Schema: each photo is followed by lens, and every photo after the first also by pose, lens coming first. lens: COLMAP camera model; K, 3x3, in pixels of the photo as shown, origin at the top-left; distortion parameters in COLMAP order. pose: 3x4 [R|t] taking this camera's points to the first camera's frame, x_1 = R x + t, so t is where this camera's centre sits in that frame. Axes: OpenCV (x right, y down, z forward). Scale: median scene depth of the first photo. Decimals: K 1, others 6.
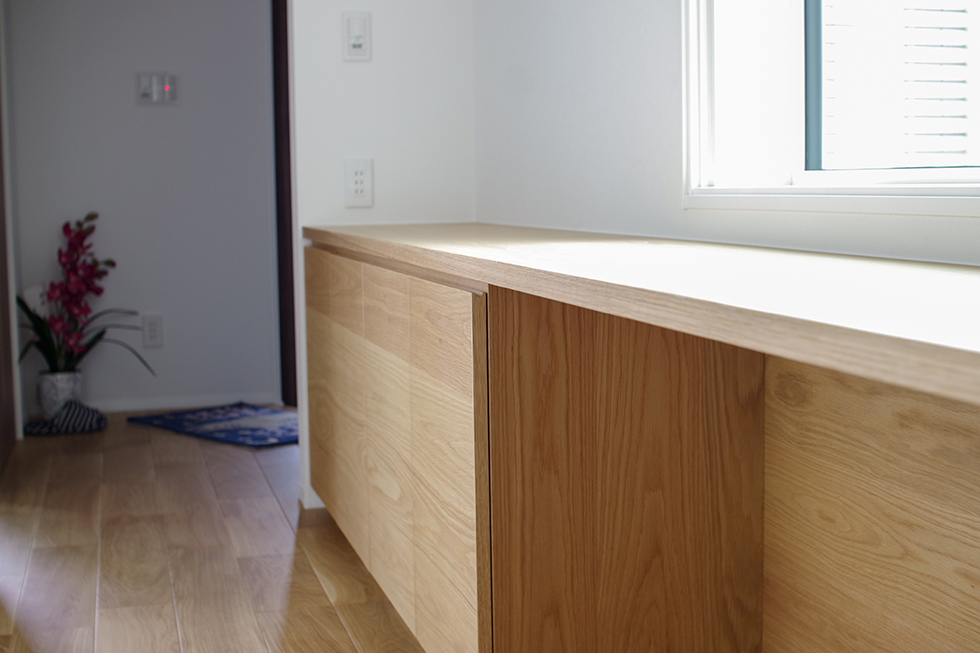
lens RADIAL K [[1296.0, 0, 490.0], [0, 1296.0, 326.5], [0, 0, 1]] dist [-0.027237, -0.039398]
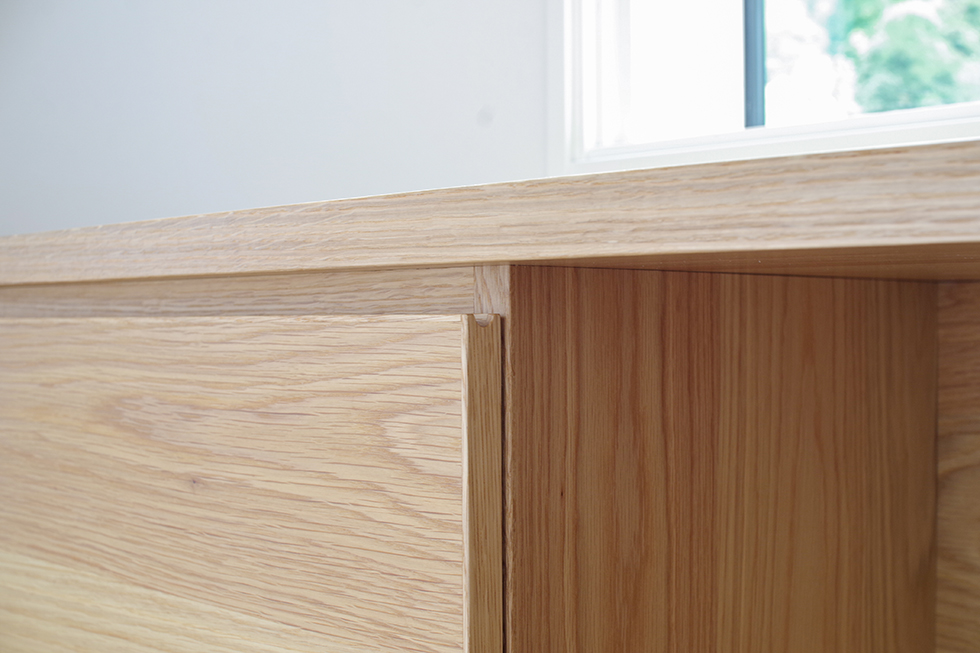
lens RADIAL K [[1296.0, 0, 490.0], [0, 1296.0, 326.5], [0, 0, 1]] dist [-0.027237, -0.039398]
pose [[0.858572, 0.002062, 0.512689, -0.160433], [0.047491, 0.995373, -0.083535, 0.001834], [-0.510489, 0.096069, 0.854501, 0.722107]]
